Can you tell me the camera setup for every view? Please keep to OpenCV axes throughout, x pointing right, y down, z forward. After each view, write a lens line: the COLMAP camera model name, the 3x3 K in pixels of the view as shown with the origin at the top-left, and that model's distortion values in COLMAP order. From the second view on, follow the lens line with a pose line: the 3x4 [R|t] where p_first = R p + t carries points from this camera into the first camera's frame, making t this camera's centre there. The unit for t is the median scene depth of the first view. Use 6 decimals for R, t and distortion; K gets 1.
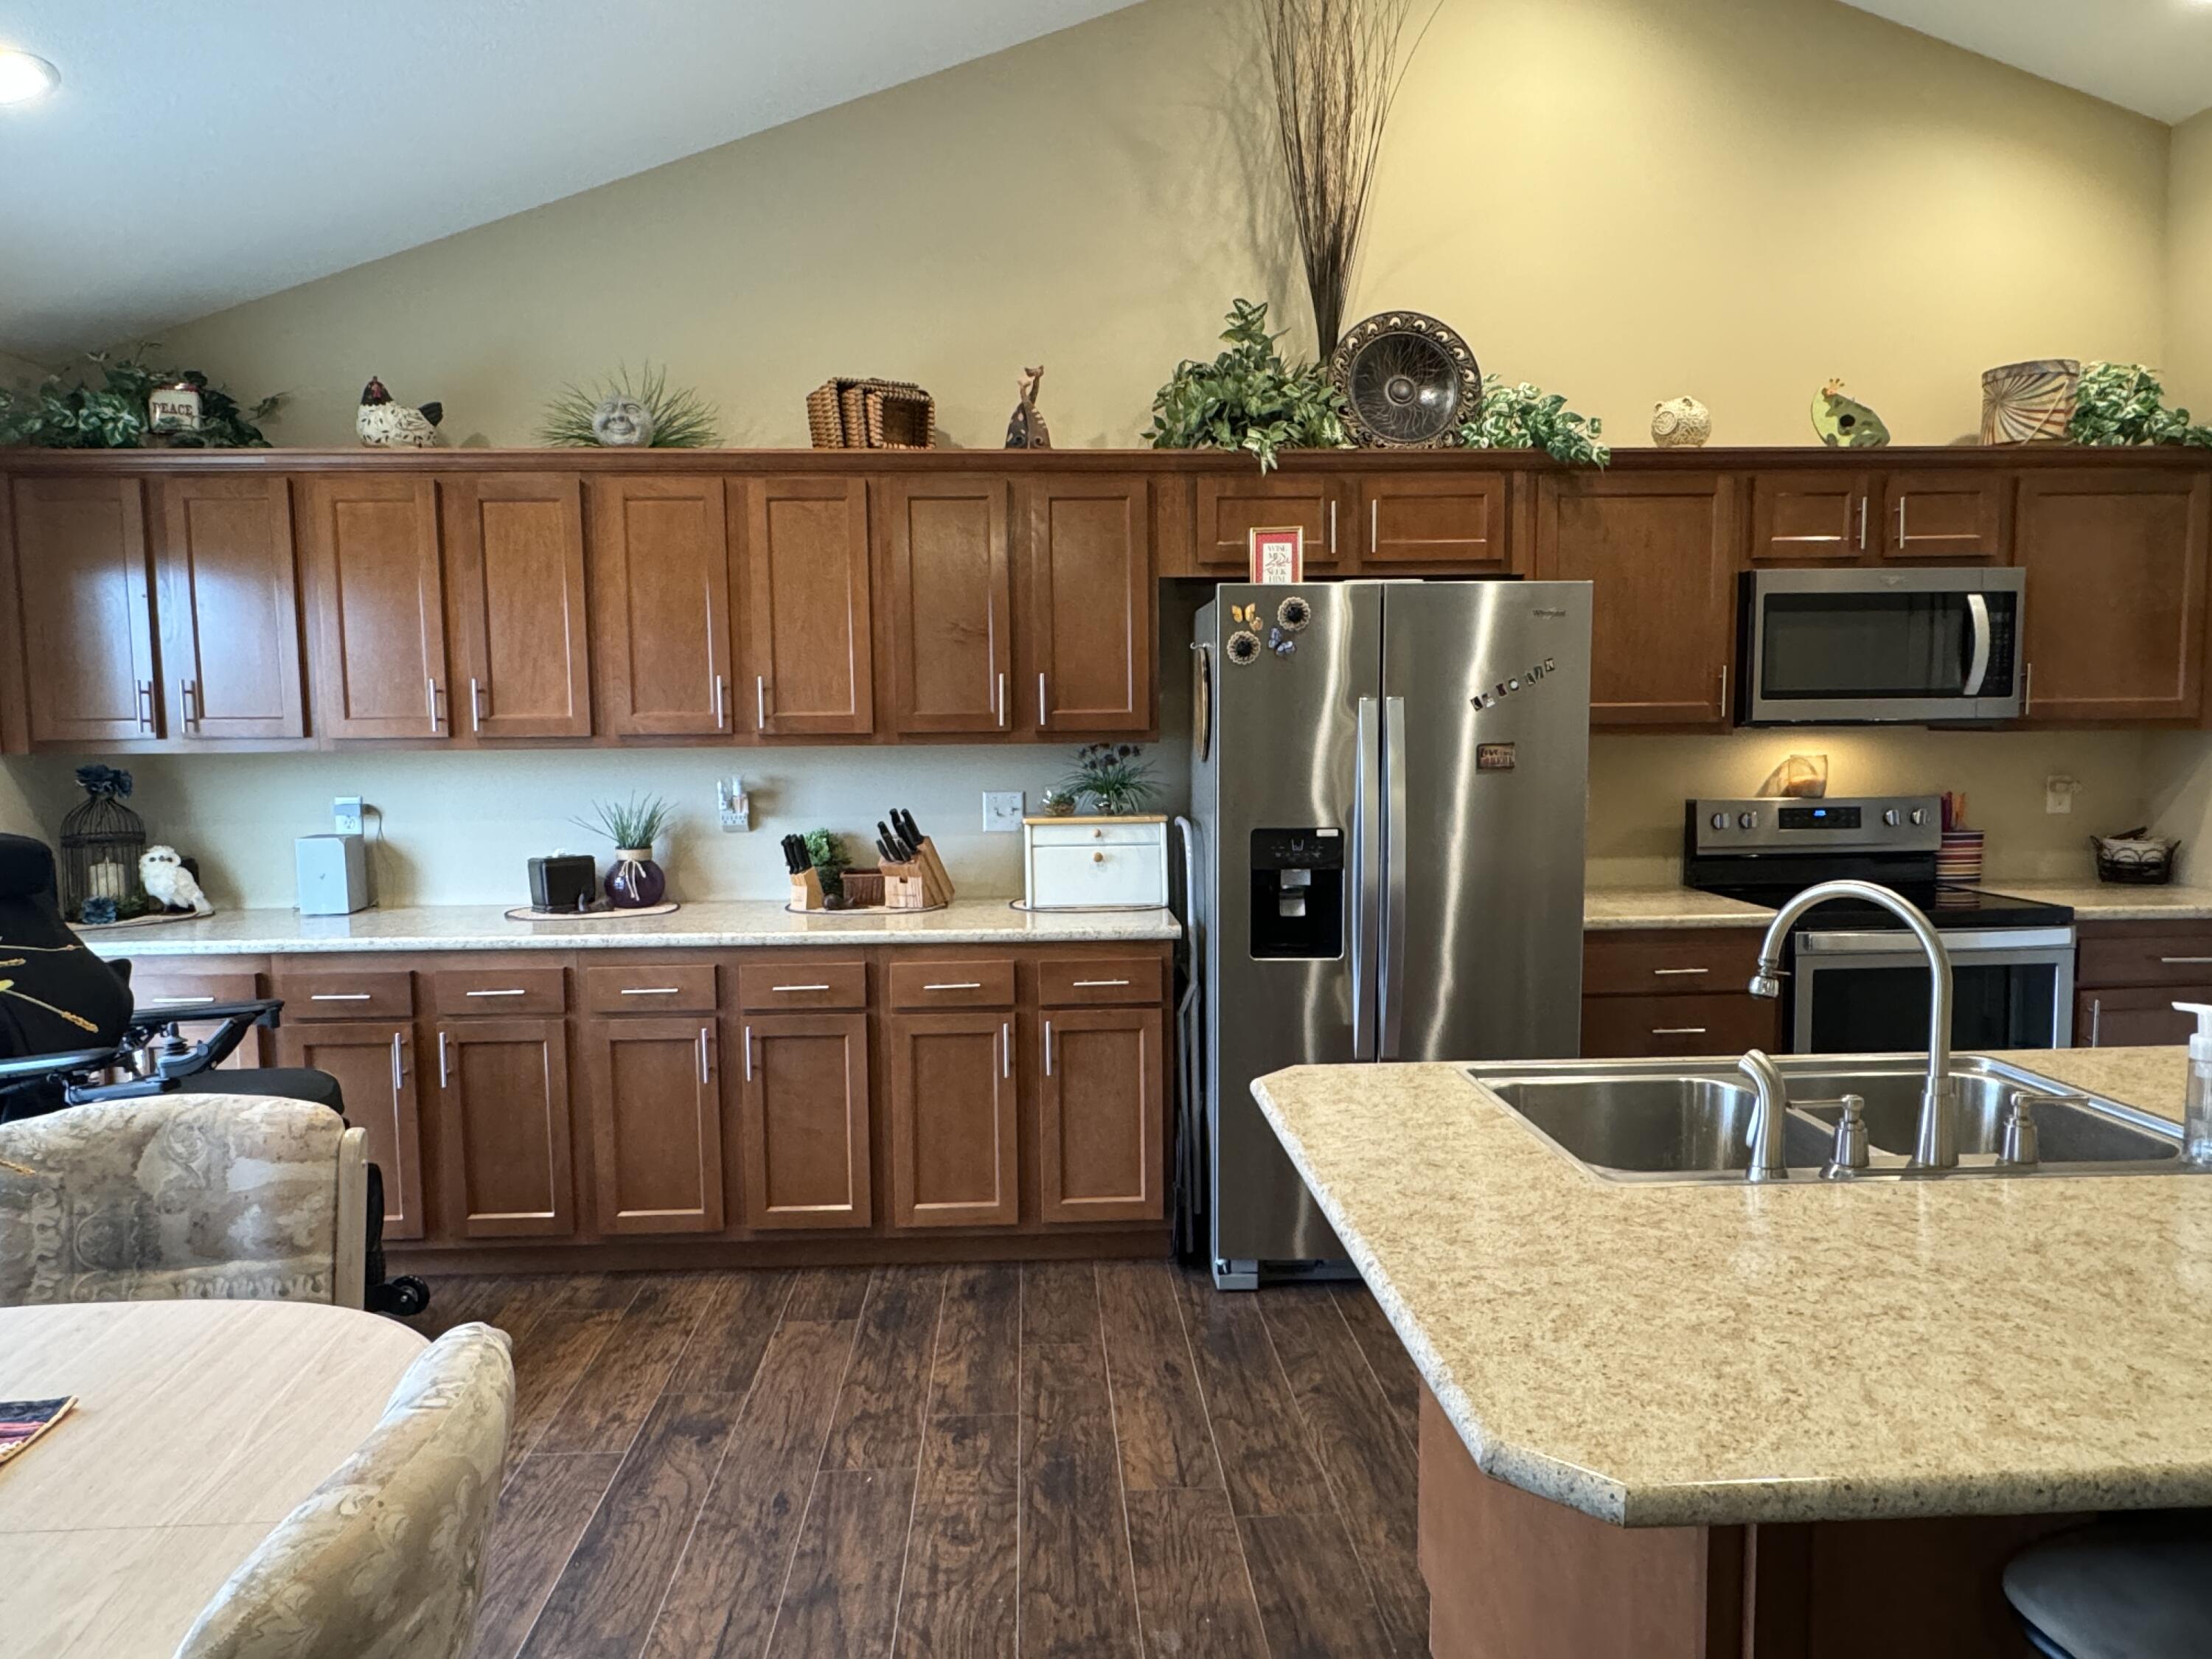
lens RADIAL K [[1396.2, 0, 1088.7], [0, 1396.2, 844.6], [0, 0, 1]] dist [-0.002247, -0.000920]
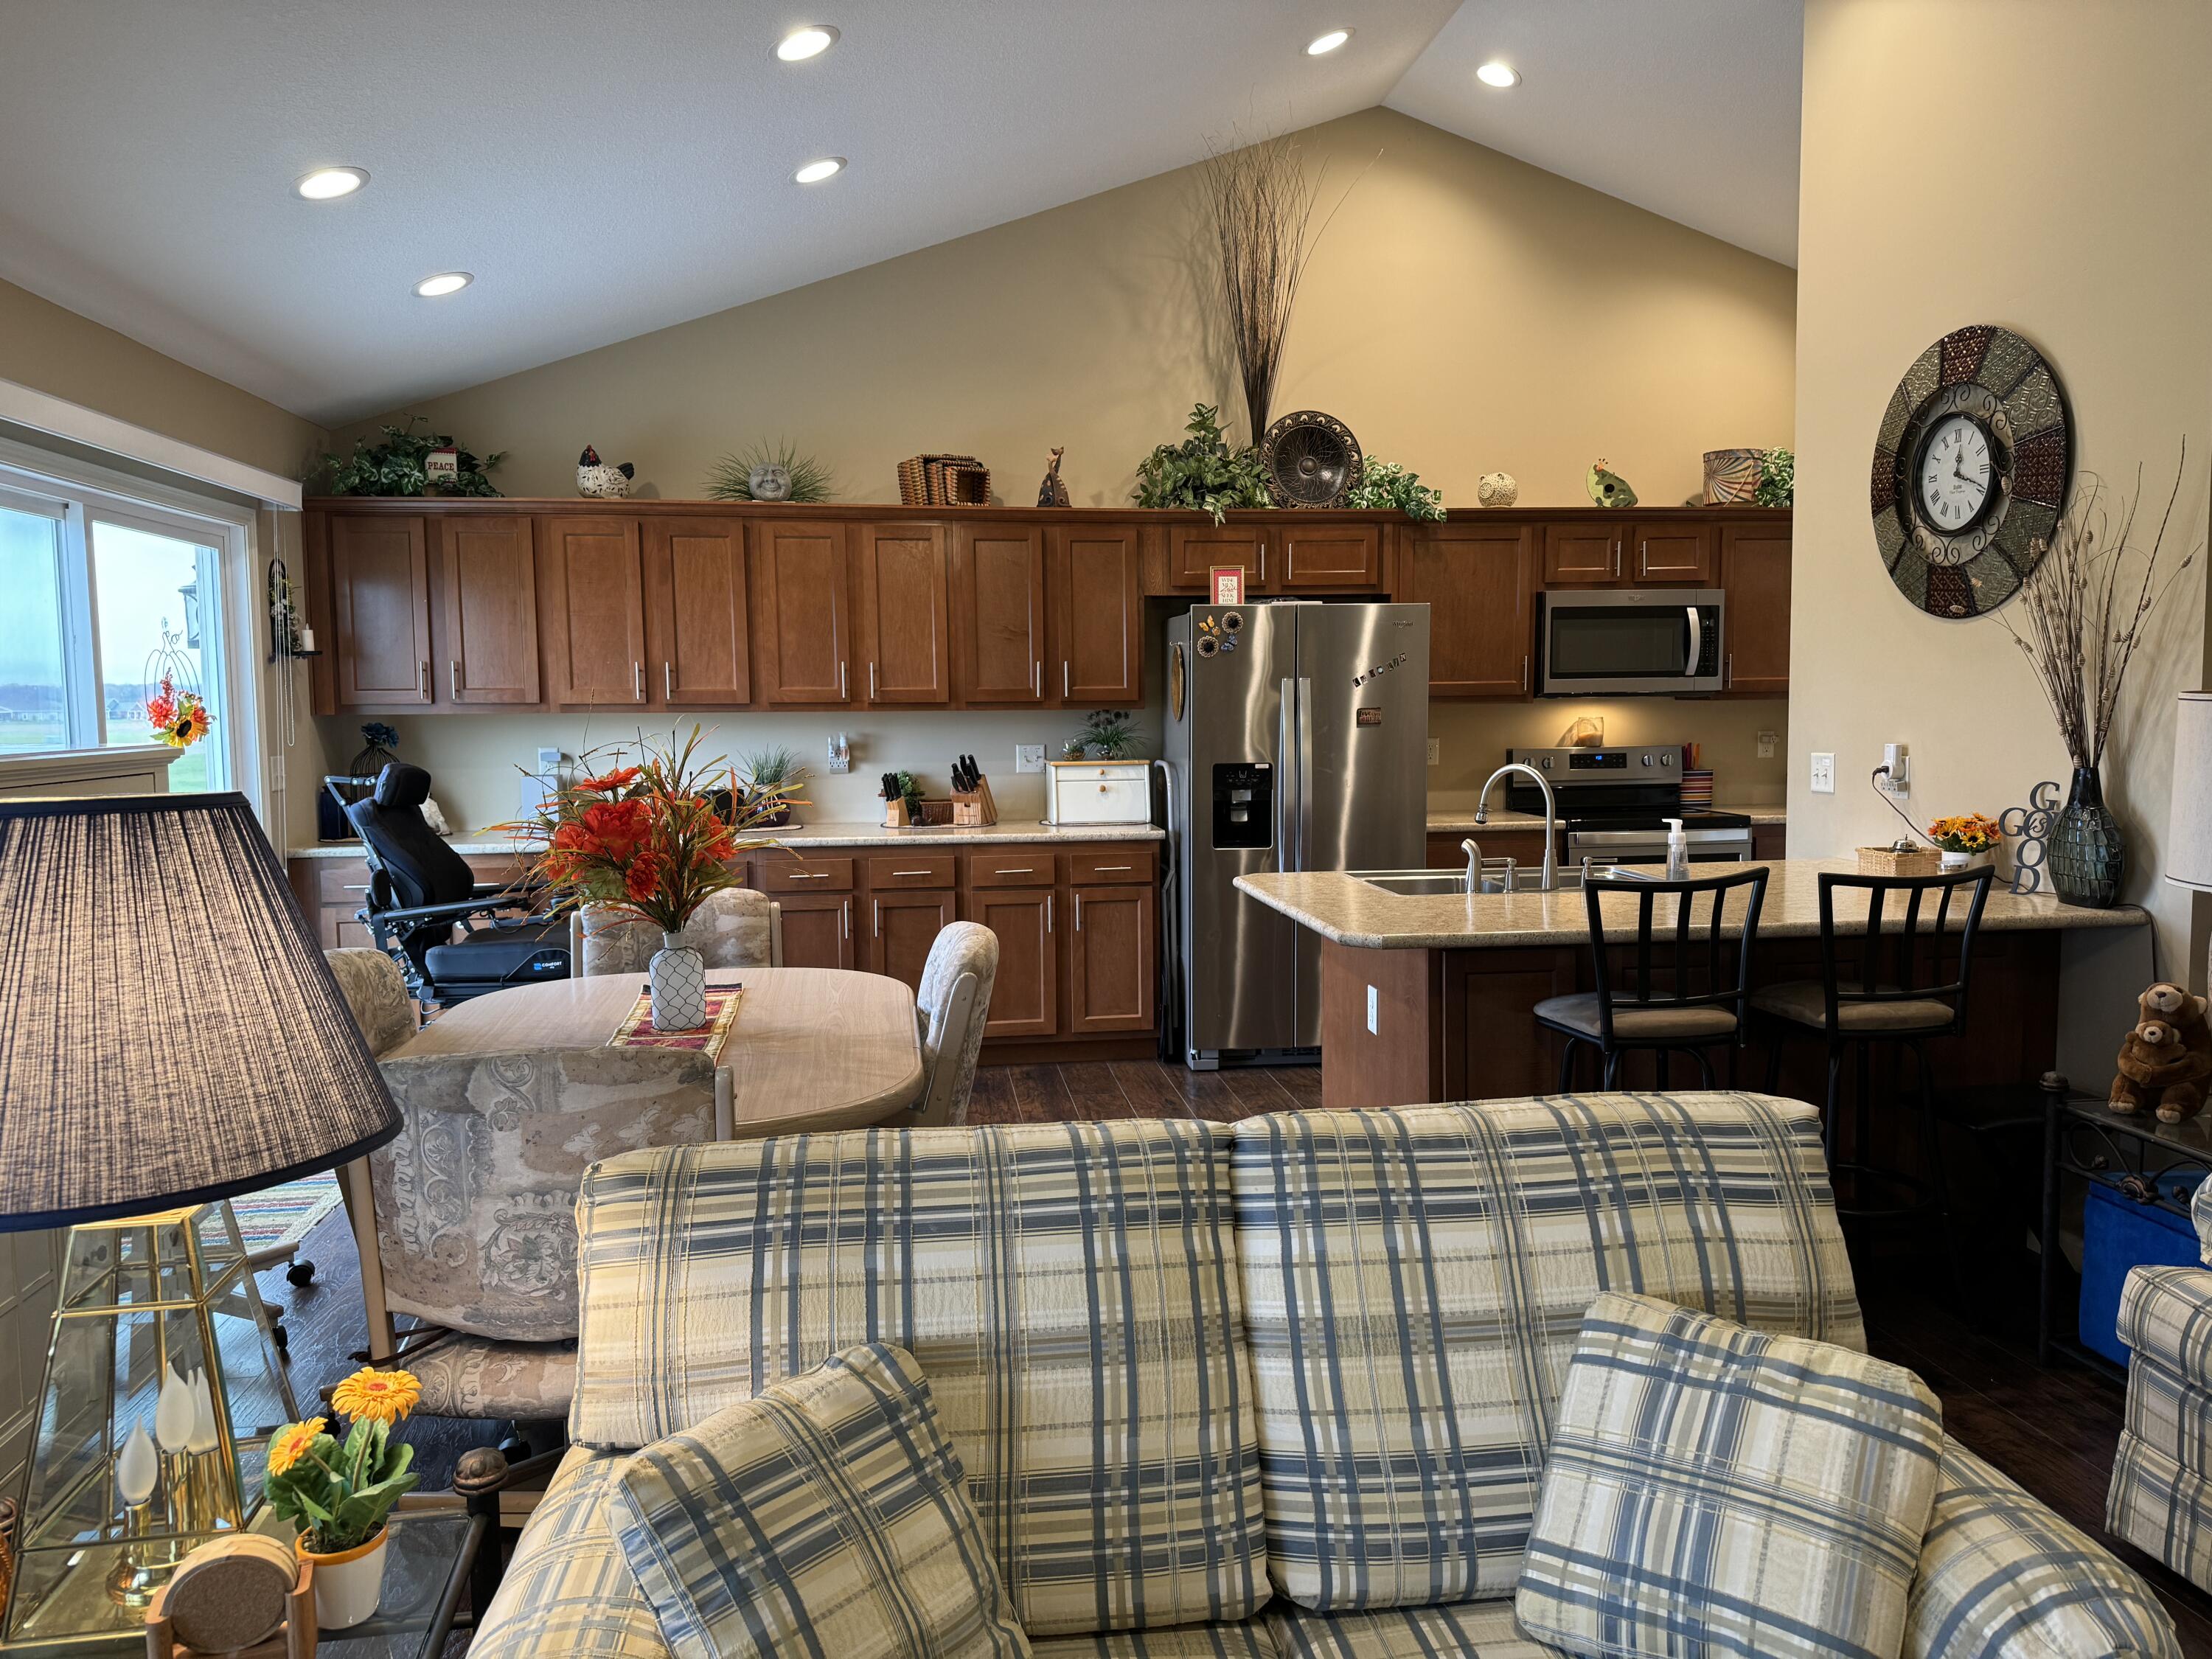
lens RADIAL K [[1527.7, 0, 1106.0], [0, 1527.7, 829.5], [0, 0, 1]] dist [0.186957, -0.399456]
pose [[0.995991, -0.006626, 0.089212, -0.135556], [0.007007, 0.999968, -0.003962, 0.059577], [-0.089183, 0.004572, 0.996005, -0.597755]]
